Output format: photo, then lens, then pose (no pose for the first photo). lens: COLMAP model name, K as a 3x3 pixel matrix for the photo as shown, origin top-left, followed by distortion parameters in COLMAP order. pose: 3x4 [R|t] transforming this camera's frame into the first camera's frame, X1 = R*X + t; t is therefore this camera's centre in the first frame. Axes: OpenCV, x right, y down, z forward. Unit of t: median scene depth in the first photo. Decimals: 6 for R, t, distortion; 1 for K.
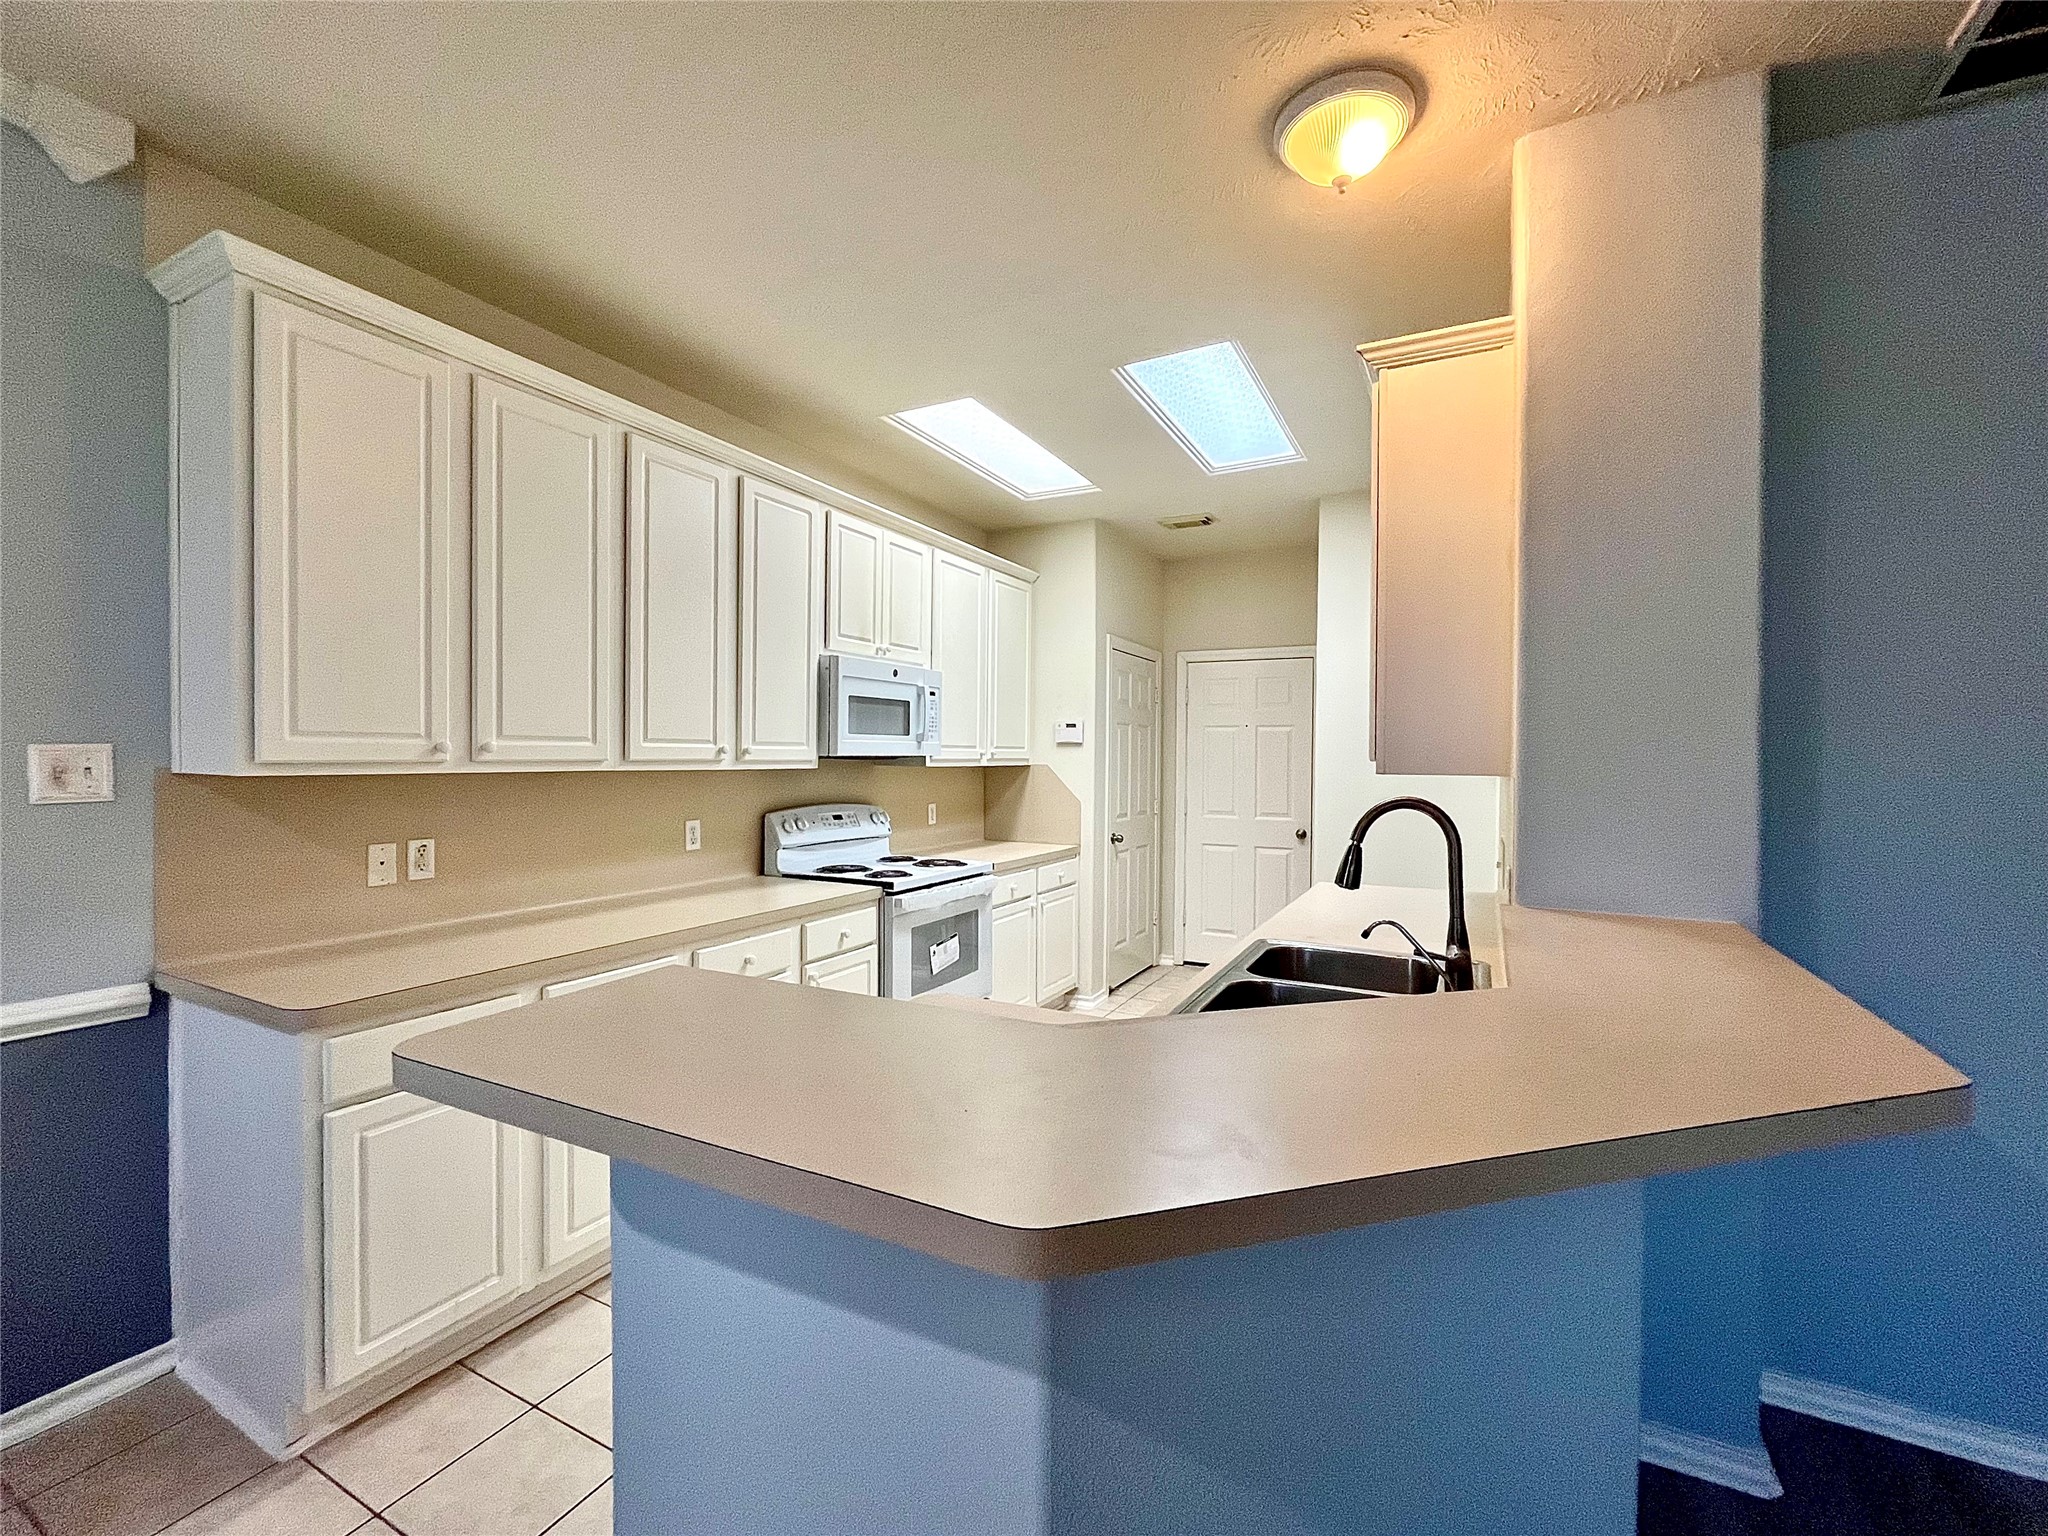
lens RADIAL K [[832.5, 0, 1029.8], [0, 832.5, 785.6], [0, 0, 1]] dist [-0.001985, -0.000142]
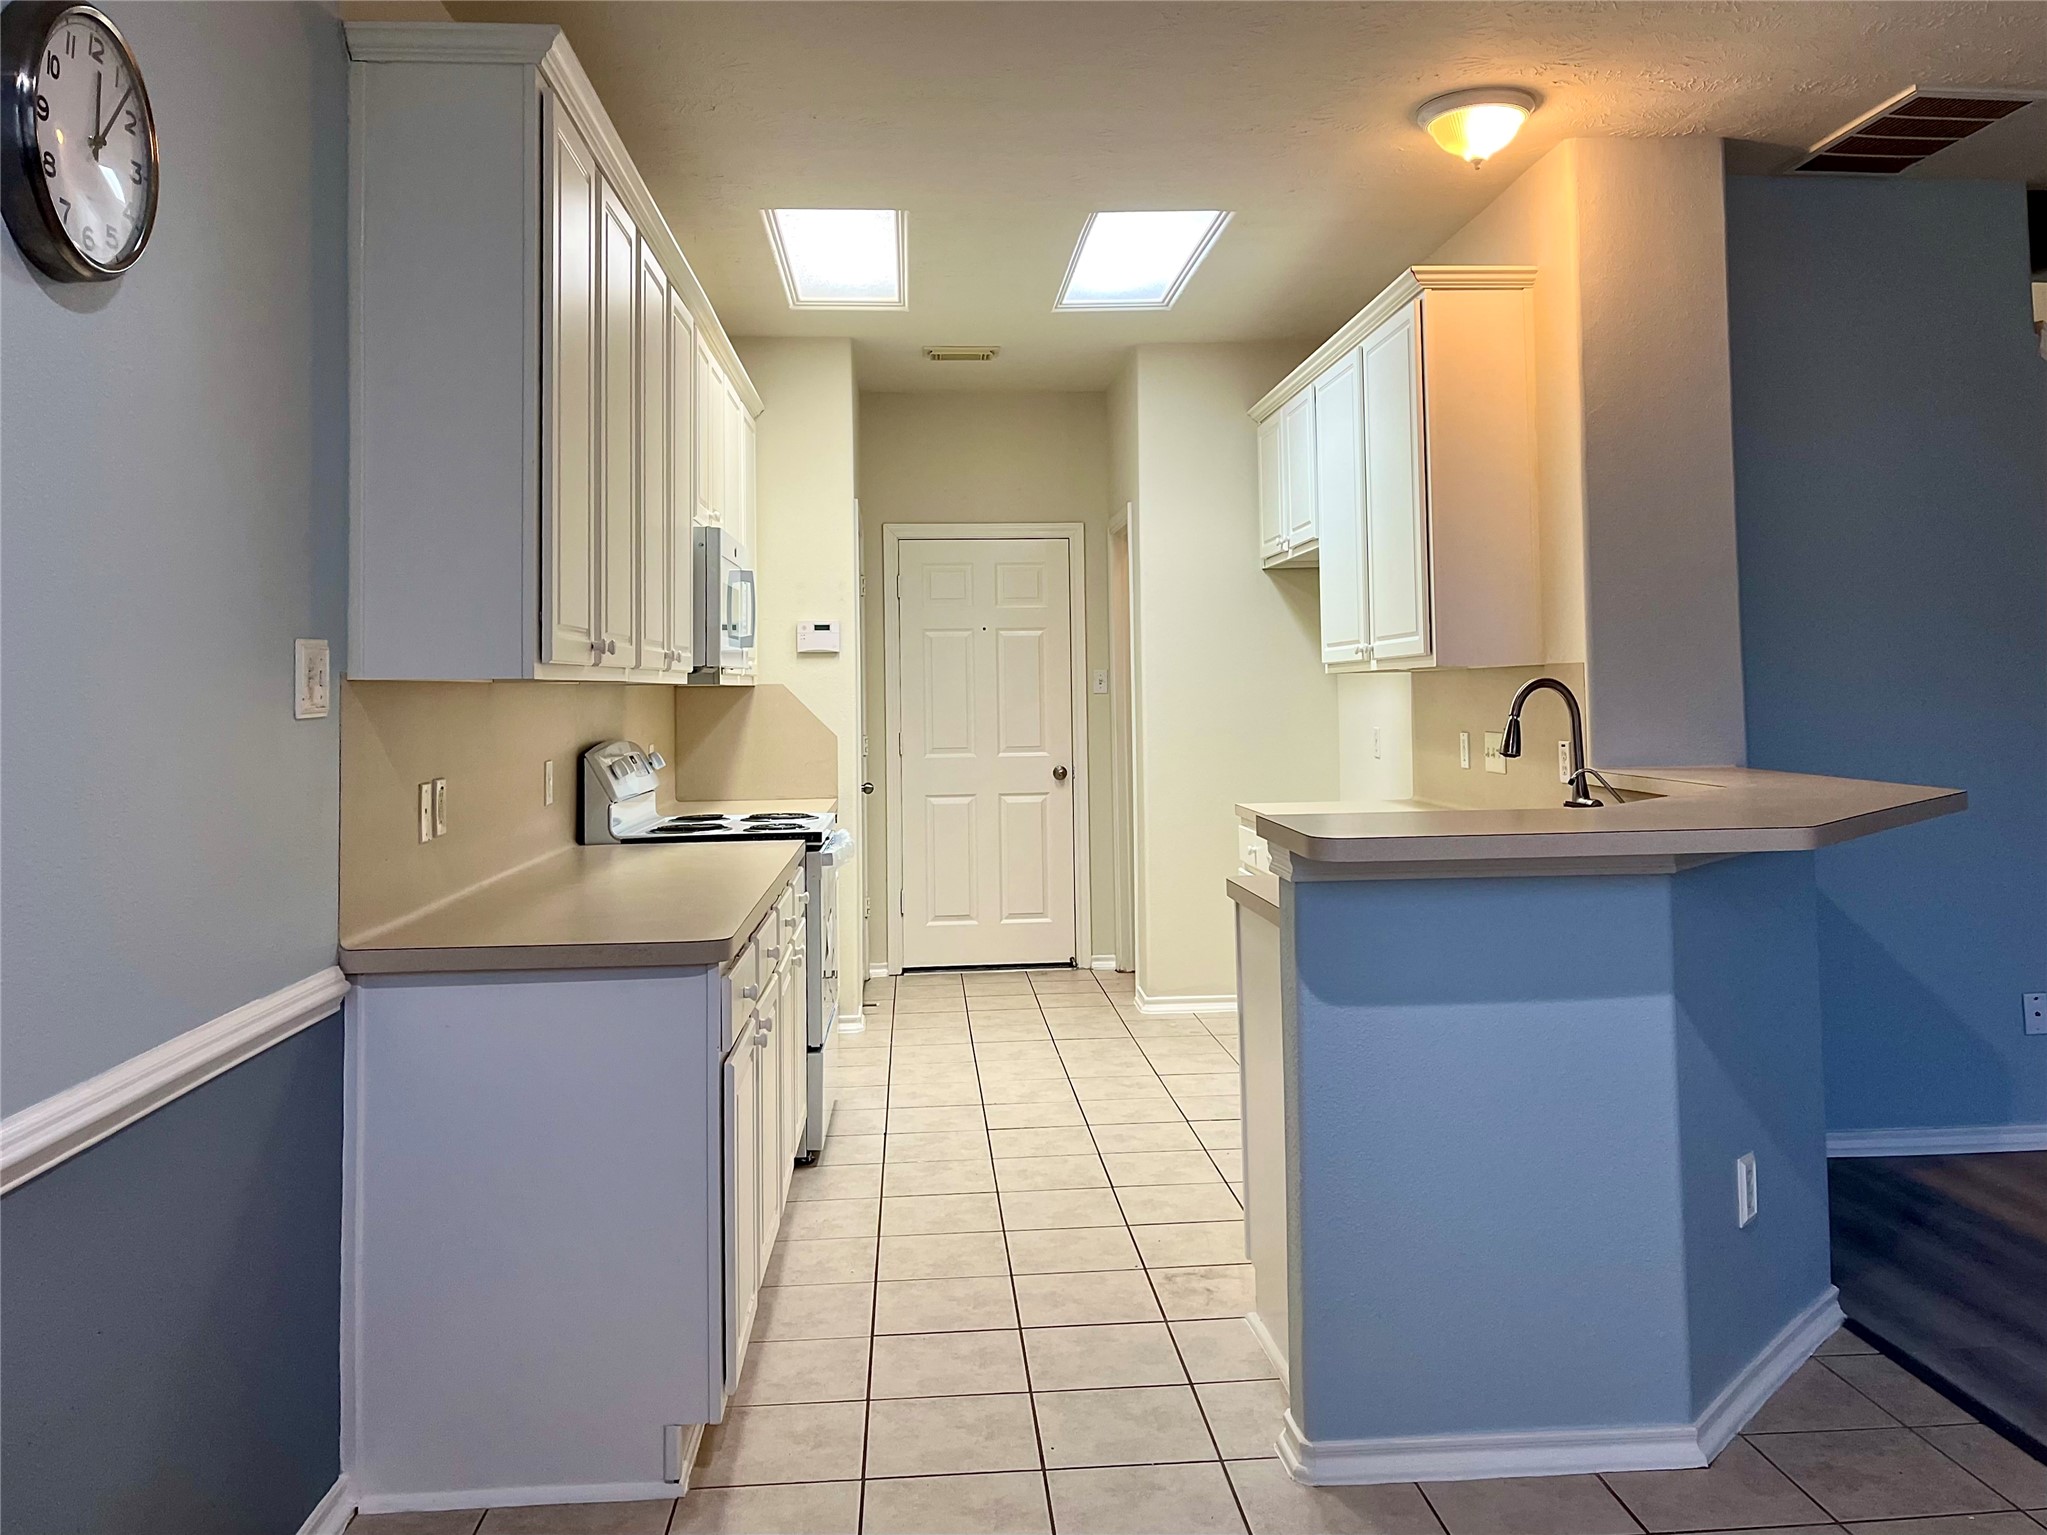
lens RADIAL K [[1546.1, 0, 1021.5], [0, 1546.1, 752.8], [0, 0, 1]] dist [-0.008980, -0.000995]
pose [[0.843074, -0.039604, 0.536338, -0.644503], [0.038260, 0.999175, 0.013639, 0.028030], [-0.536435, 0.009021, 0.843893, -0.233890]]
